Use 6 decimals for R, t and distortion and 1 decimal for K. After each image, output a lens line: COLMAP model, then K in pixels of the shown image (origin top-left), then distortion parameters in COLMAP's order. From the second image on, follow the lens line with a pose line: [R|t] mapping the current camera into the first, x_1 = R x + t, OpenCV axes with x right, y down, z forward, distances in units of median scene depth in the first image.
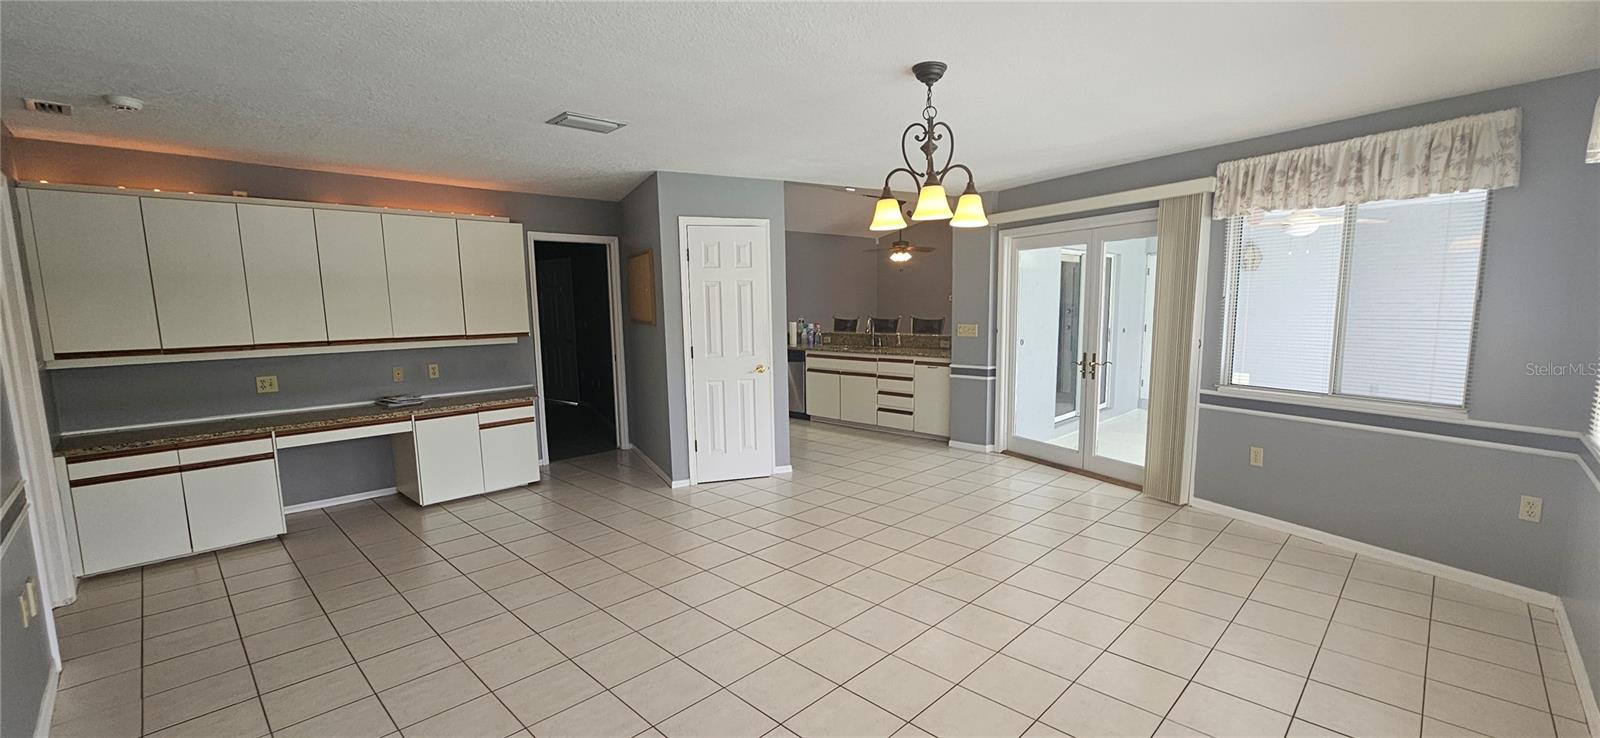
lens RADIAL K [[659.3, 0, 796.7], [0, 659.3, 393.0], [0, 0, 1]] dist [-0.002790, 0.000218]
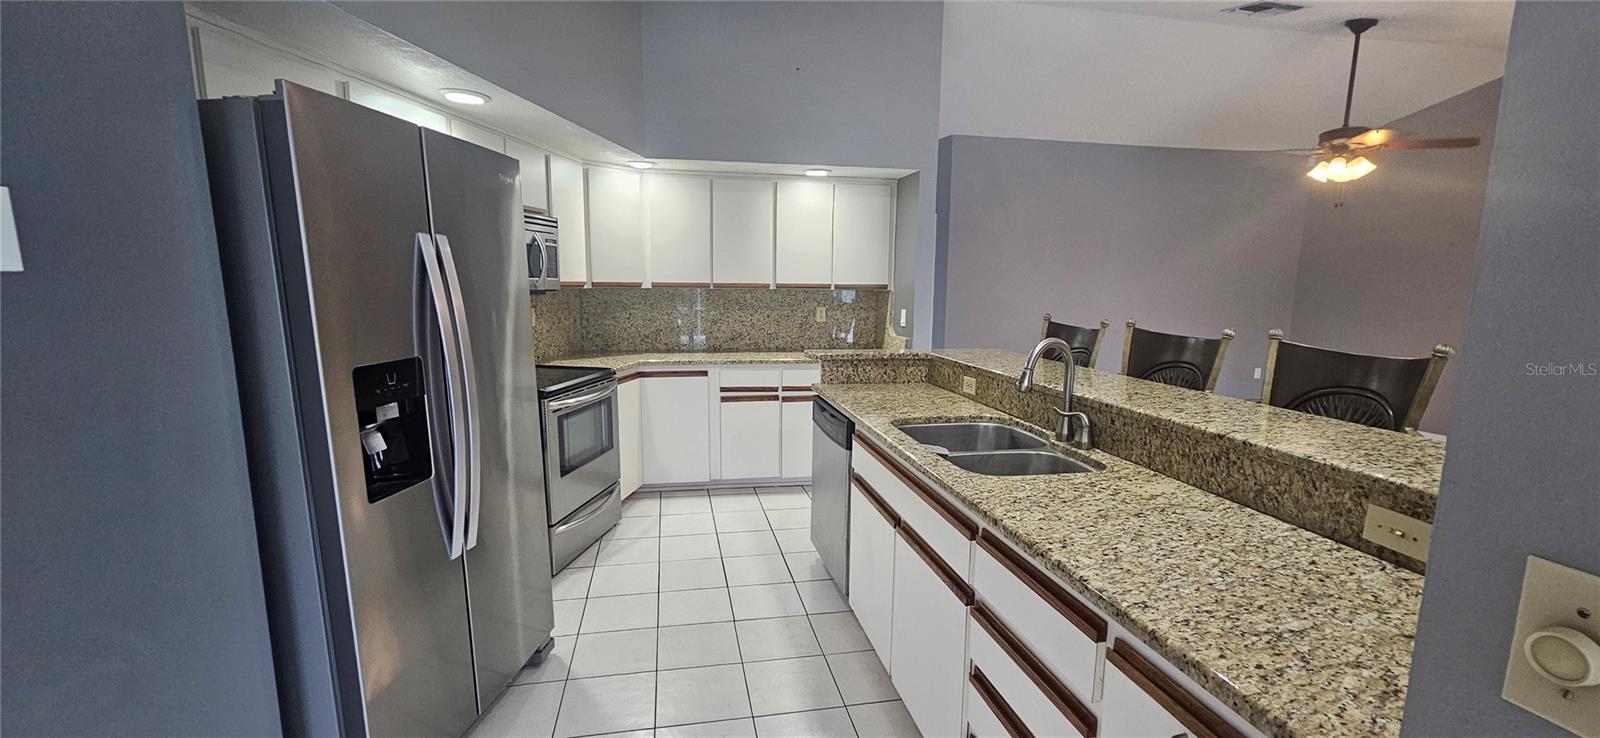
lens RADIAL K [[659.9, 0, 798.5], [0, 659.9, 388.3], [0, 0, 1]] dist [-0.003625, -0.000152]
pose [[0.829497, 0.112296, -0.547106, 0.280516], [-0.097395, 0.993653, 0.056287, -0.157222], [0.549954, 0.006595, 0.835169, 1.160554]]
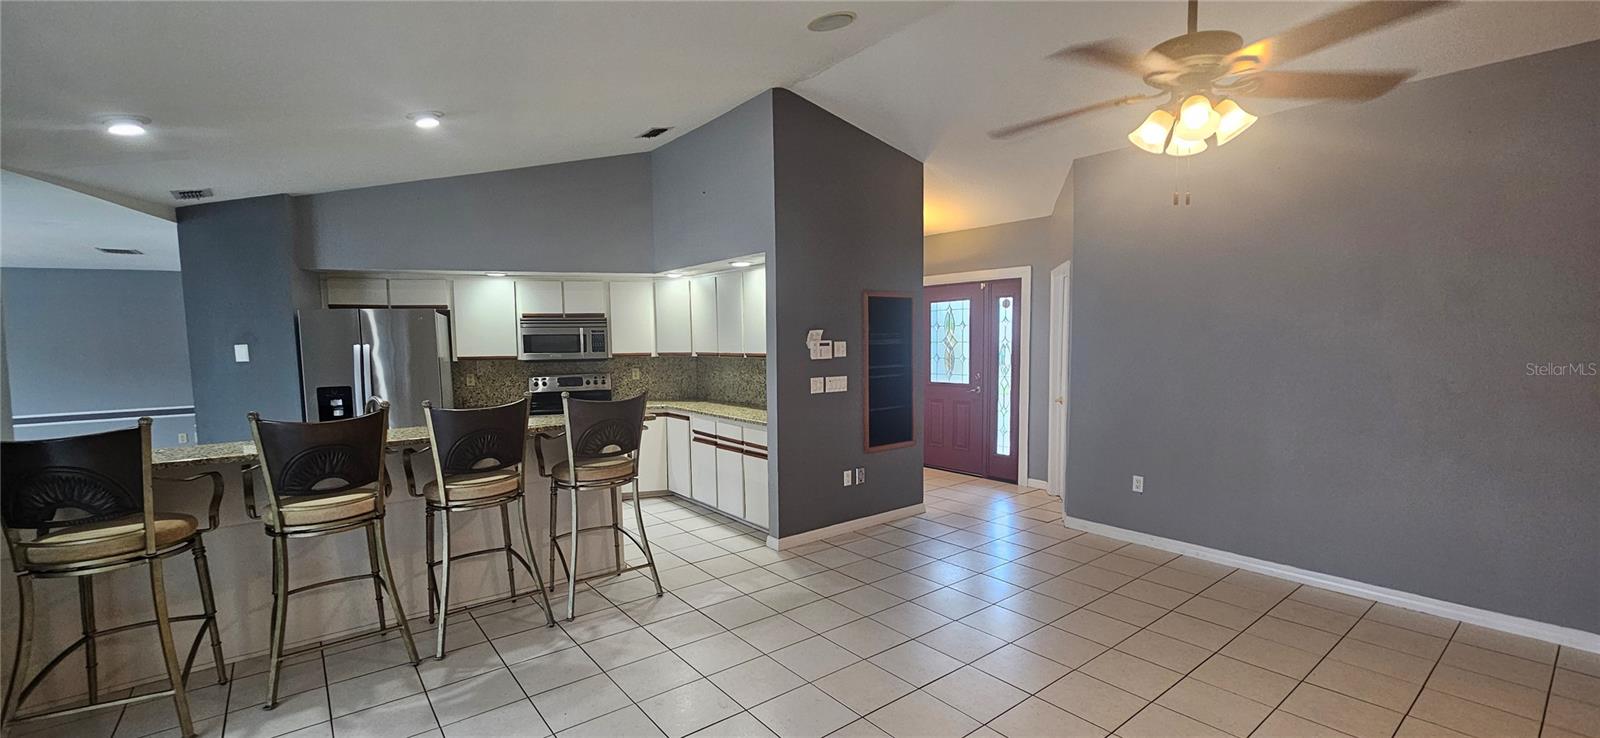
lens RADIAL K [[659.9, 0, 798.5], [0, 659.9, 388.3], [0, 0, 1]] dist [-0.003625, -0.000152]
pose [[-0.109509, 0.095824, -0.989356, 0.884985], [-0.117834, 0.987072, 0.108646, -0.330067], [0.986977, 0.128478, -0.096802, 2.156748]]
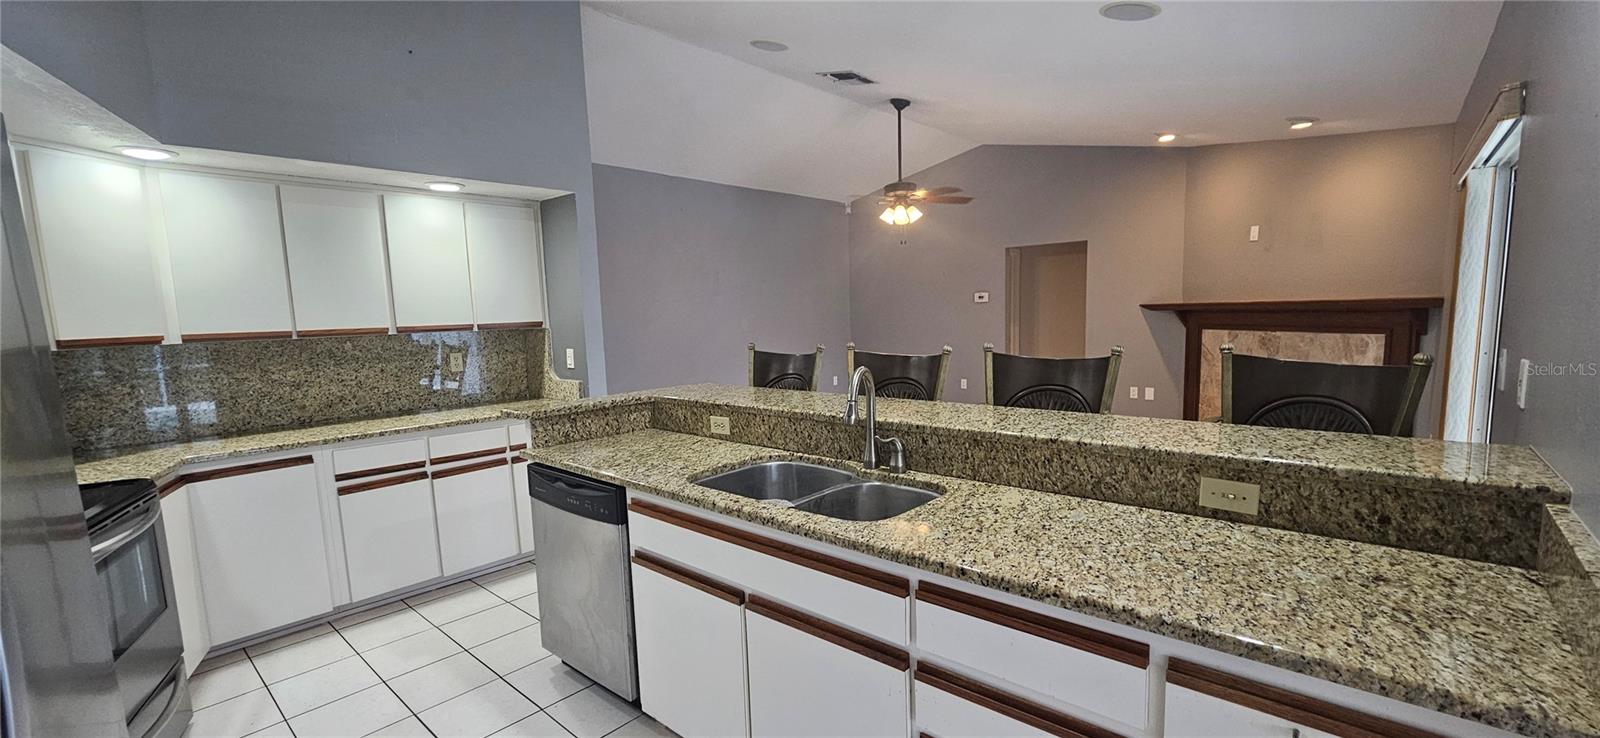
lens RADIAL K [[659.3, 0, 796.7], [0, 659.3, 393.0], [0, 0, 1]] dist [-0.002790, 0.000218]
pose [[0.998371, -0.022303, 0.052521, 0.115431], [0.022736, 0.999712, -0.007655, -0.162547], [-0.052335, 0.008837, 0.998591, 1.189714]]
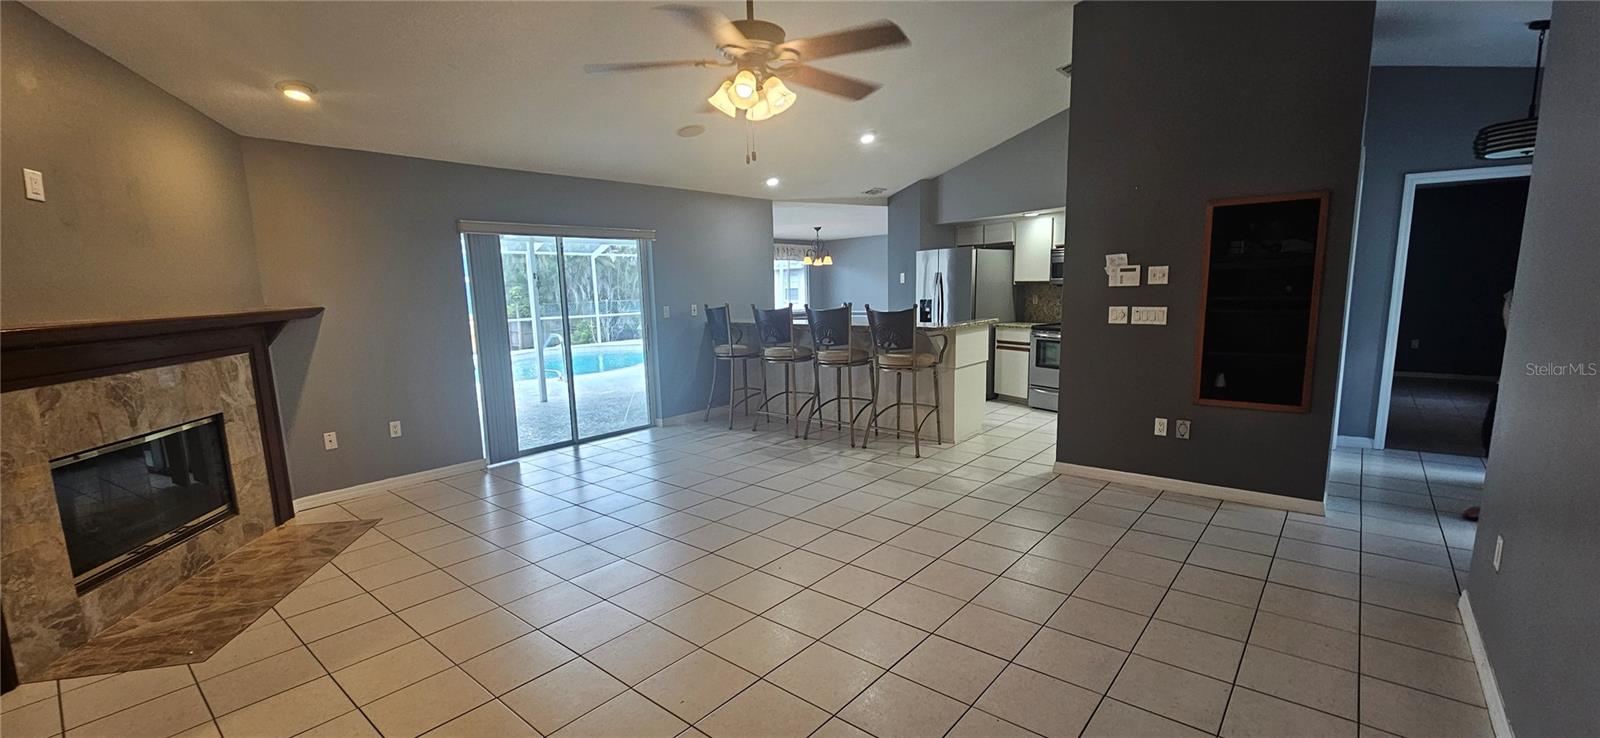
lens RADIAL K [[659.9, 0, 798.5], [0, 659.9, 388.3], [0, 0, 1]] dist [-0.003625, -0.000152]
pose [[-0.995288, 0.055728, -0.079348, 0.399069], [0.030423, 0.956495, 0.290160, -0.413135], [0.092066, 0.286378, -0.953683, 2.968695]]
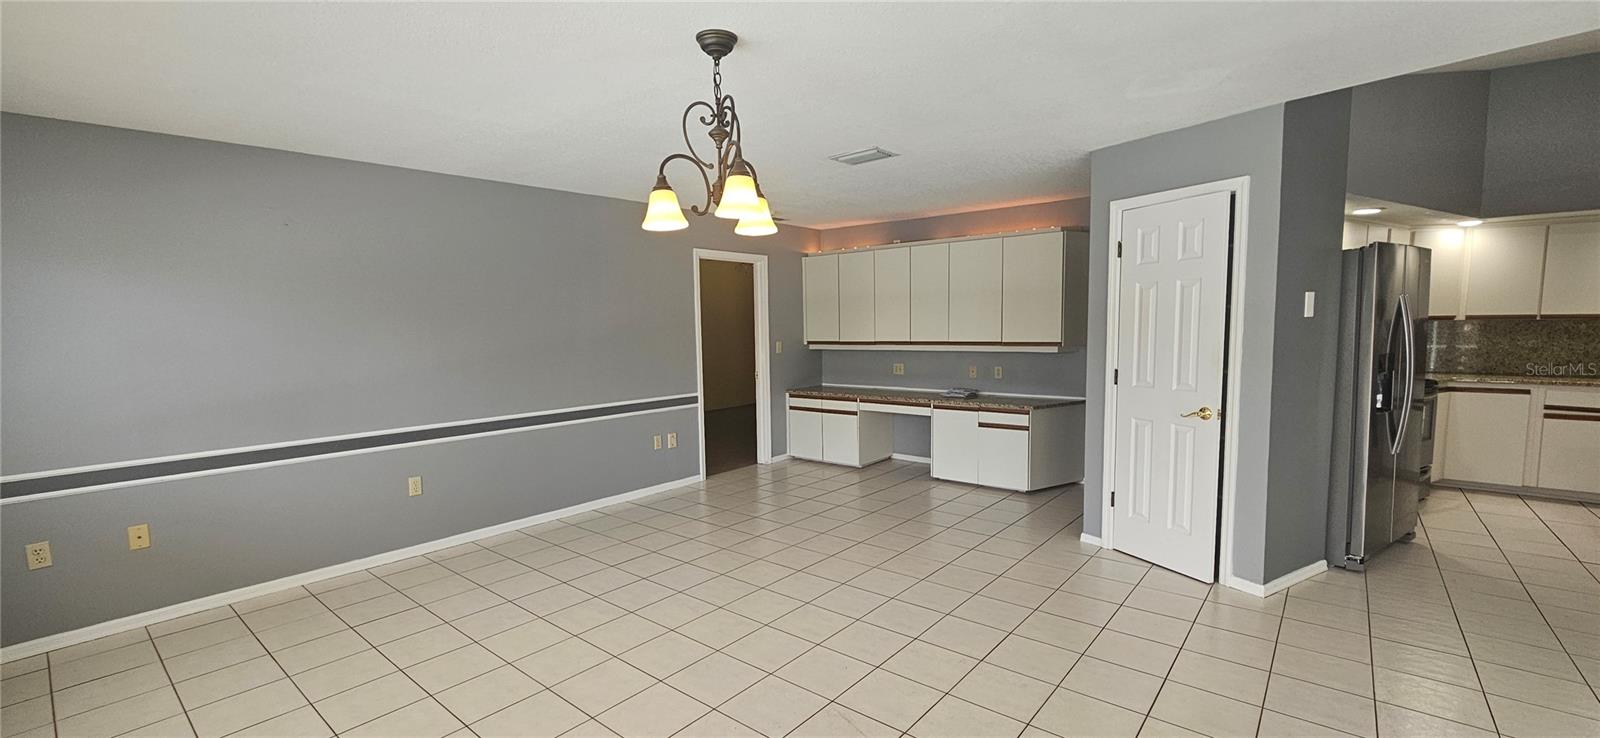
lens RADIAL K [[659.9, 0, 798.5], [0, 659.9, 388.3], [0, 0, 1]] dist [-0.003625, -0.000152]
pose [[0.089562, 0.111389, -0.989733, 0.605245], [-0.119837, 0.987712, 0.100317, -0.086502], [0.988746, 0.109622, 0.101809, 0.596319]]
